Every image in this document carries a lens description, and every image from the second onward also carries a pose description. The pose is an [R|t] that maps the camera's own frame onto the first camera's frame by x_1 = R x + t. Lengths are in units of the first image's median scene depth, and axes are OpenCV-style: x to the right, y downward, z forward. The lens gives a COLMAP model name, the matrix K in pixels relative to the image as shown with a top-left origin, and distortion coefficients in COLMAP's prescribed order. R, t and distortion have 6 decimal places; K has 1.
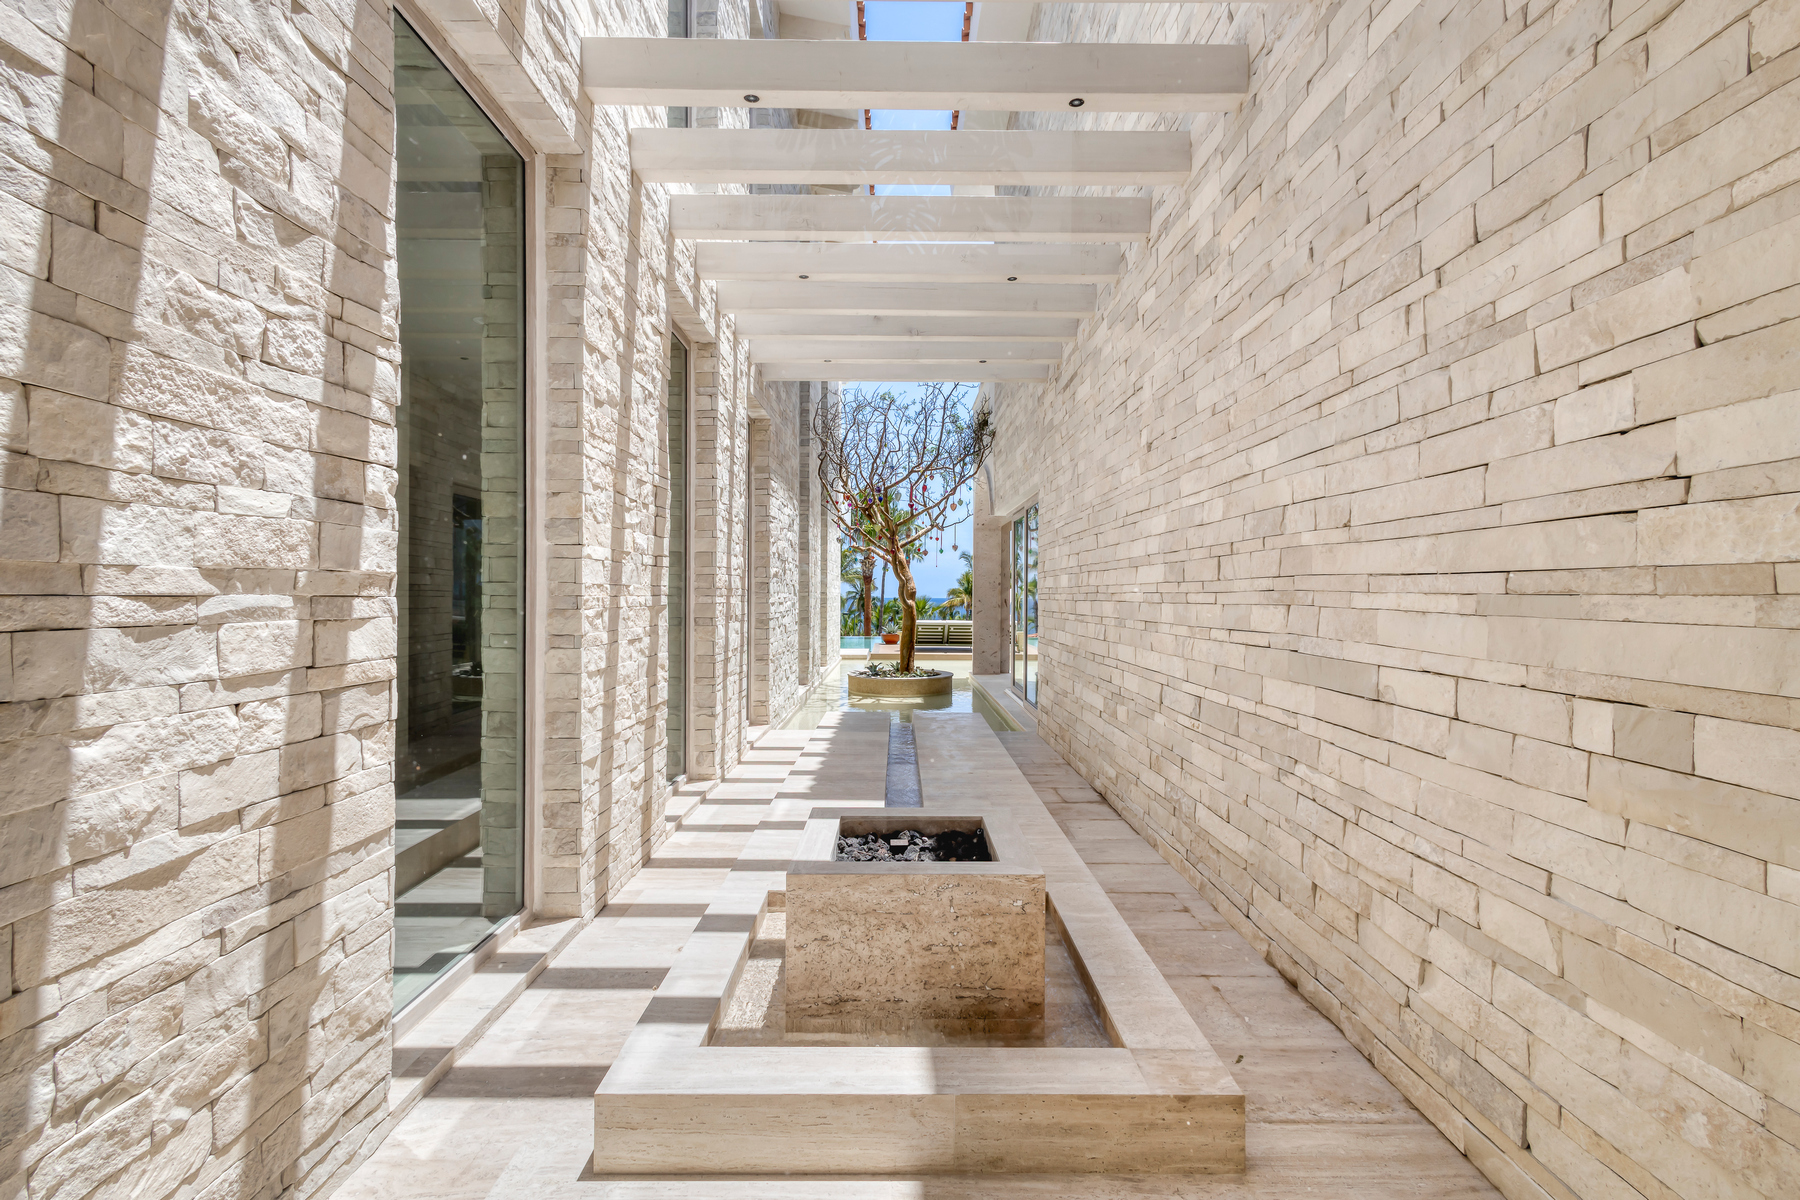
lens RADIAL K [[828.1, 0, 905.4], [0, 828.1, 595.5], [0, 0, 1]] dist [0.010039, 0.001540]
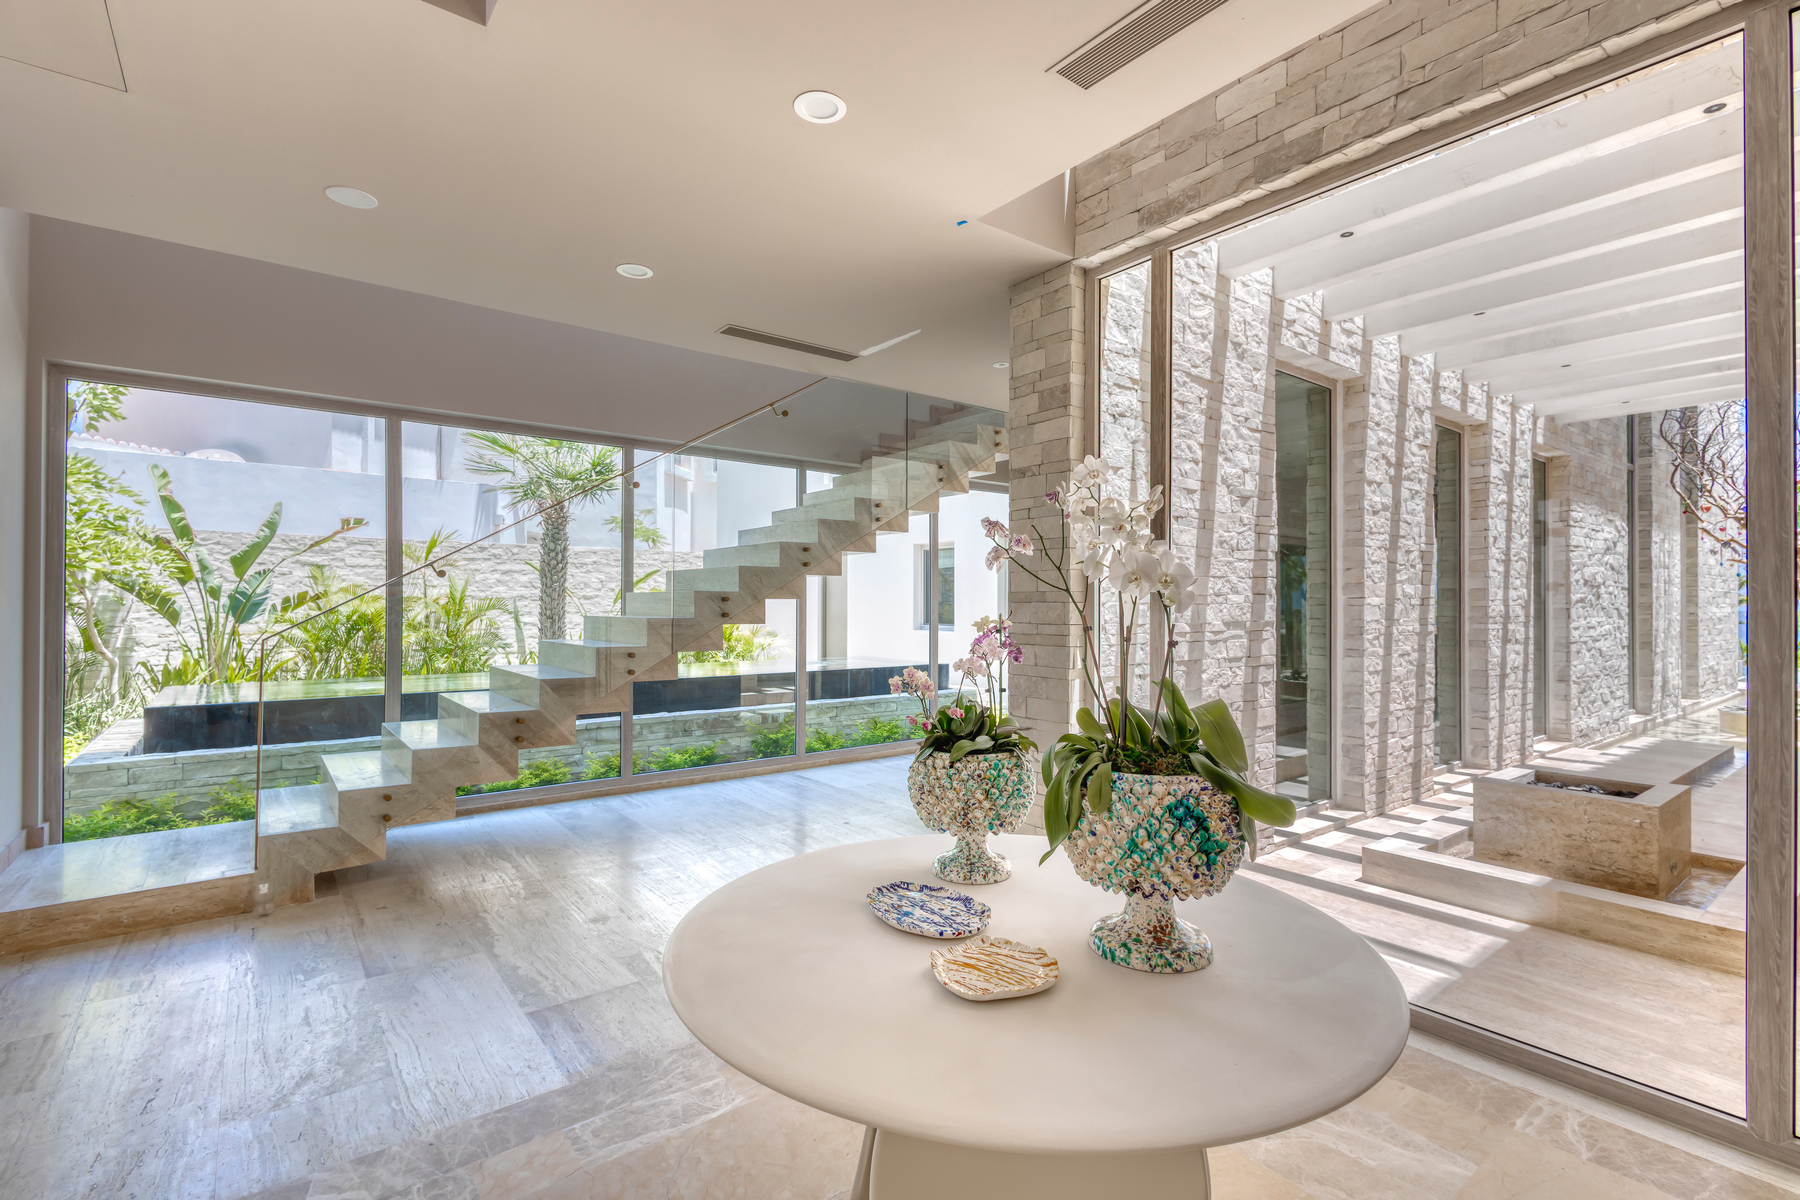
lens RADIAL K [[828.1, 0, 903.0], [0, 828.1, 603.5], [0, 0, 1]] dist [0.010039, 0.001540]
pose [[0.612718, -0.006024, -0.790278, 0.394250], [0.000433, 0.999973, -0.007286, -0.036586], [0.790301, 0.004122, 0.612705, -0.833954]]
